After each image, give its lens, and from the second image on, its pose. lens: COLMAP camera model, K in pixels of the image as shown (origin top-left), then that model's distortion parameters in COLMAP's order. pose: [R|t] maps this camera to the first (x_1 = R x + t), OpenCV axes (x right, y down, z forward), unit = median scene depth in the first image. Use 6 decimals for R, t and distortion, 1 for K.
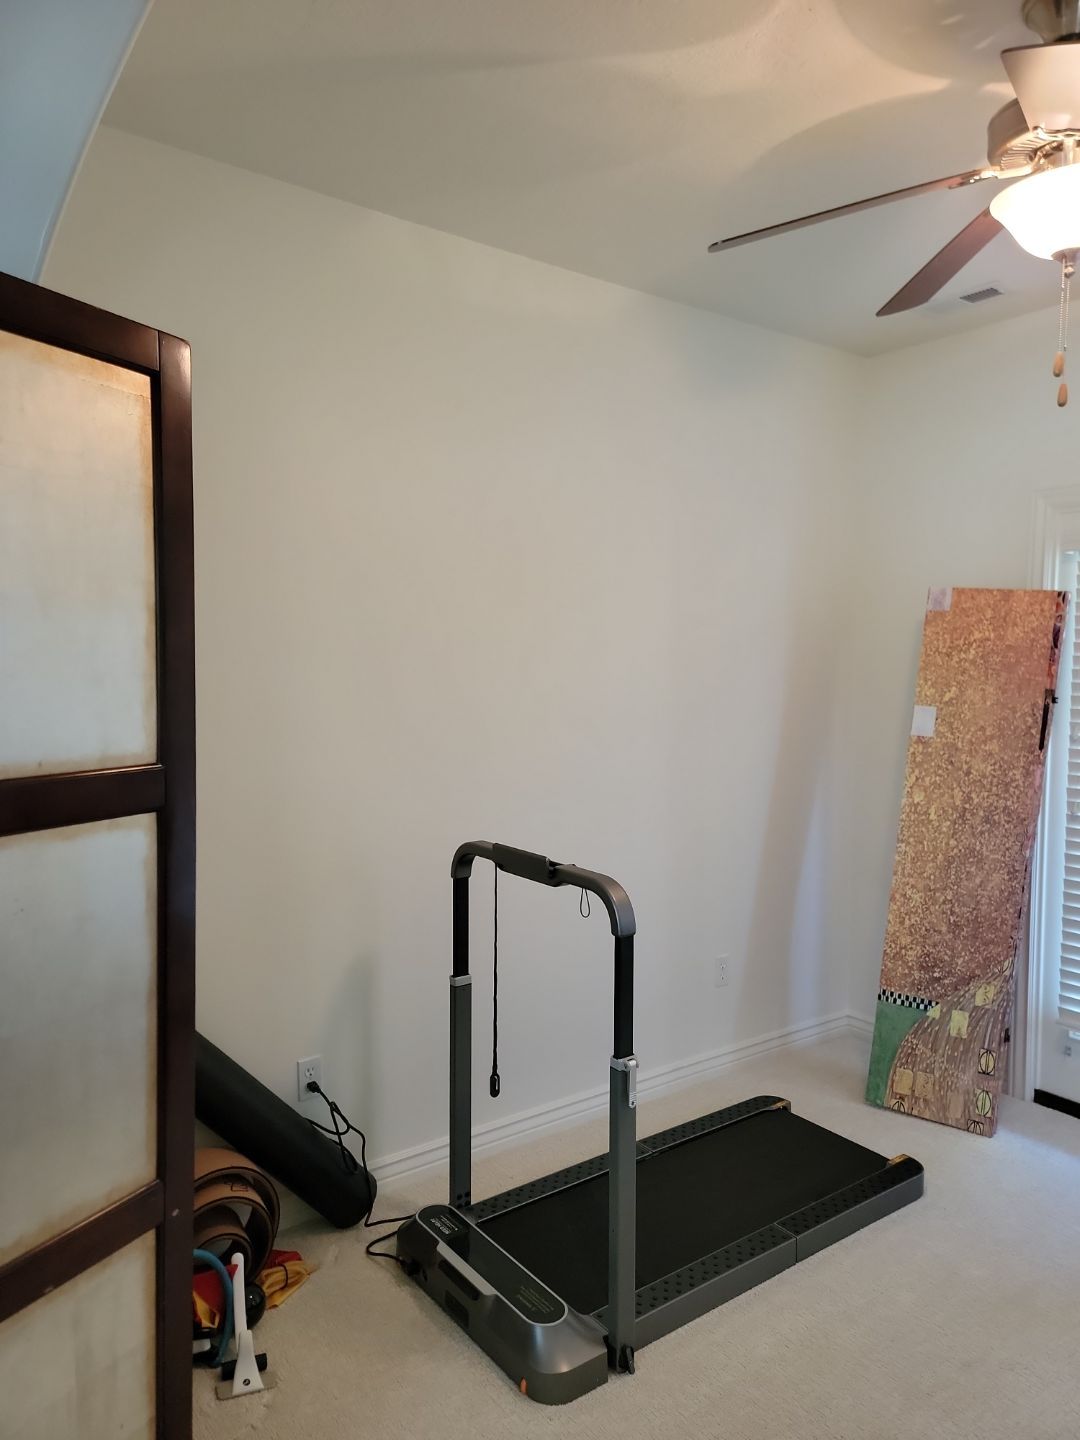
lens RADIAL K [[988.8, 0, 540.0], [0, 988.8, 720.0], [0, 0, 1]] dist [-0.001432, 0.002659]
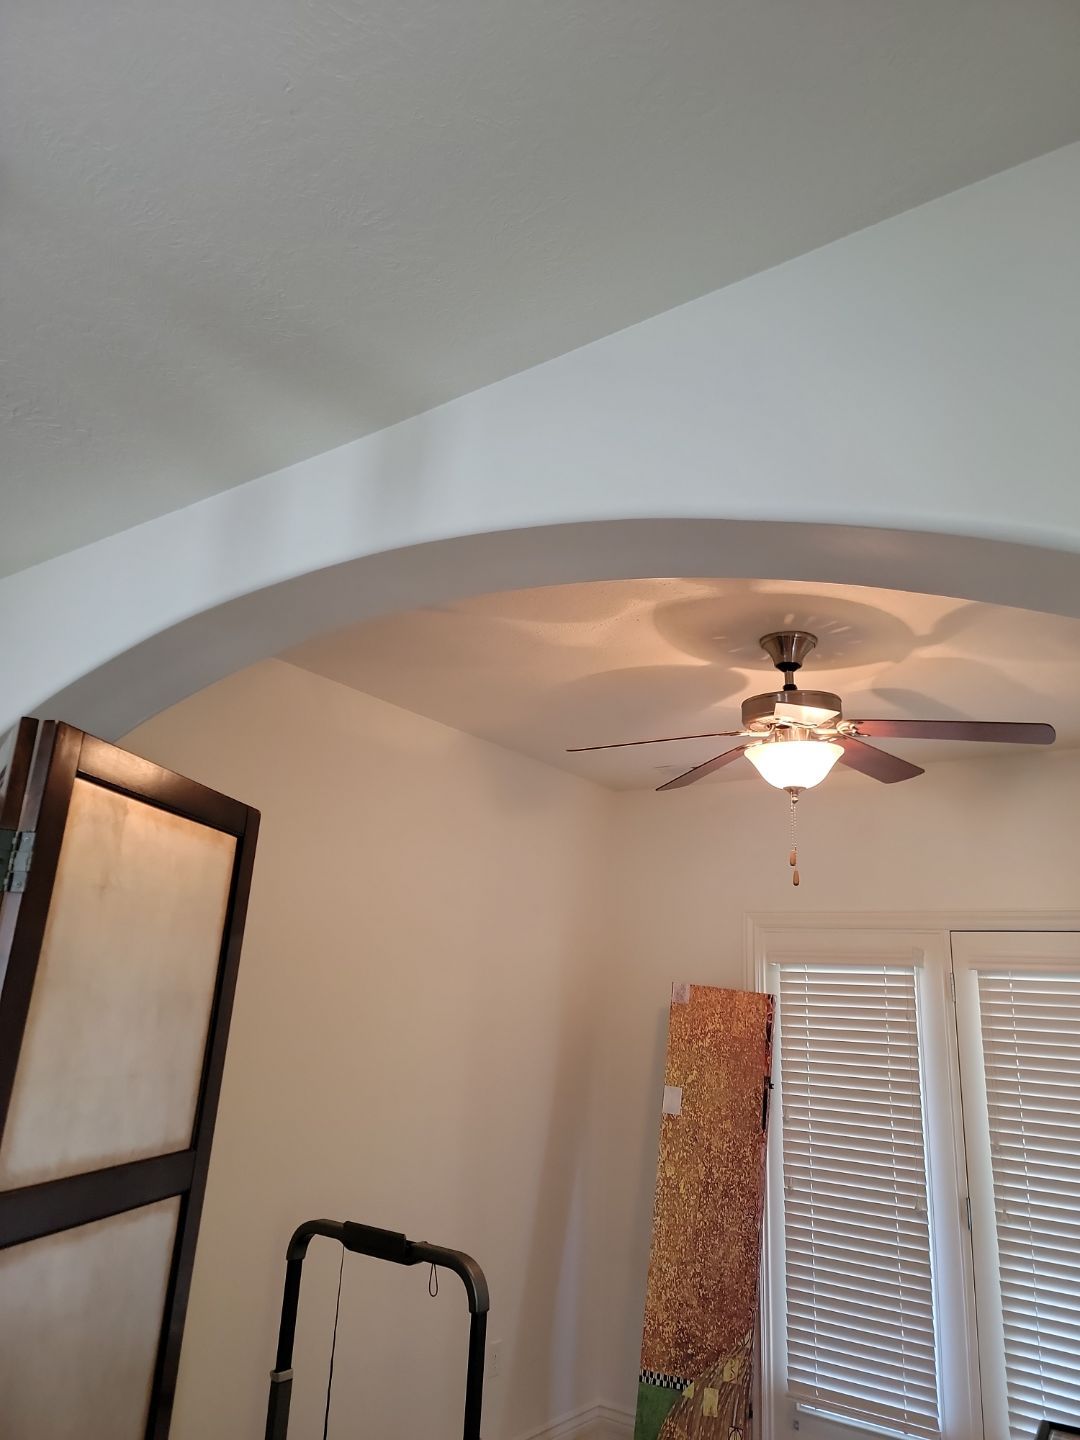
lens RADIAL K [[976.9, 0, 540.0], [0, 976.9, 720.0], [0, 0, 1]] dist [0.098104, -0.092329]
pose [[0.947687, 0.133494, 0.289945, -0.176274], [-0.029144, 0.940741, -0.337871, -0.022748], [-0.317867, 0.311746, 0.895419, -0.168095]]
